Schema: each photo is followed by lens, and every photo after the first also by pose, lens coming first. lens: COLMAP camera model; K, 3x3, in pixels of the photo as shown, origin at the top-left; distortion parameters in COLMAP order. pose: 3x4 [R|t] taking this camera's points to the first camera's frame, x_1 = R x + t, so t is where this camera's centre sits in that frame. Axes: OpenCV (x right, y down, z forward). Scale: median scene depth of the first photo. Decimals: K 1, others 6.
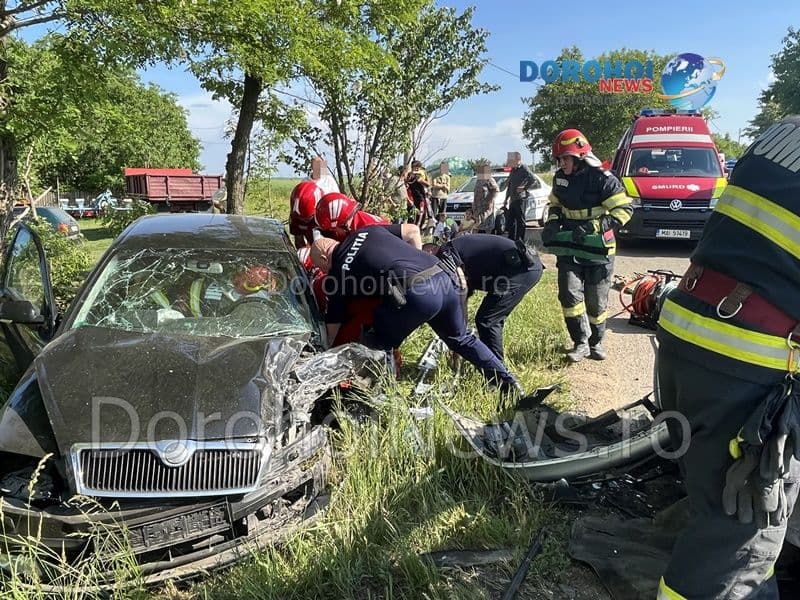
lens RADIAL K [[584.7, 0, 354.7], [0, 584.7, 289.3], [0, 0, 1]] dist [-0.003384, -0.009498]
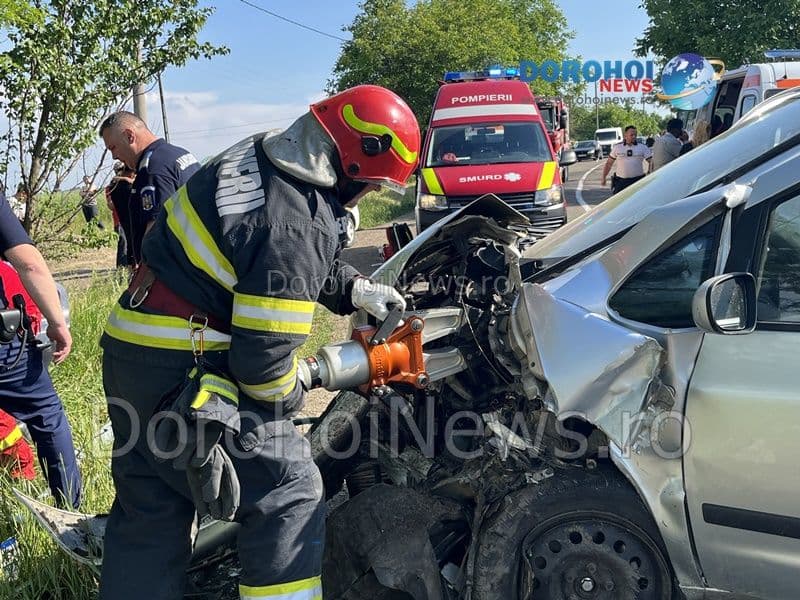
lens RADIAL K [[977.9, 0, 400.1], [0, 977.9, 283.7], [0, 0, 1]] dist [0.036606, -0.007184]
pose [[0.967244, -0.082043, 0.240225, 0.145868], [0.103520, 0.991551, -0.078174, 0.037191], [-0.231781, 0.100482, 0.967564, -0.128246]]
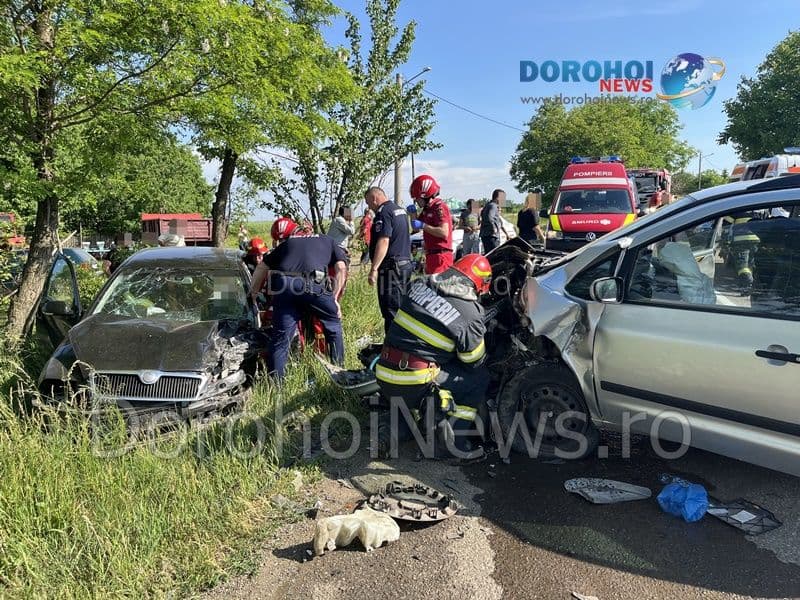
lens RADIAL K [[672.4, 0, 400.3], [0, 672.4, 283.1], [0, 0, 1]] dist [0.068553, -0.114608]
pose [[0.999634, -0.015097, -0.022435, 0.189345], [0.012959, 0.995624, -0.092542, 0.075467], [0.023734, 0.092218, 0.995456, -0.392855]]
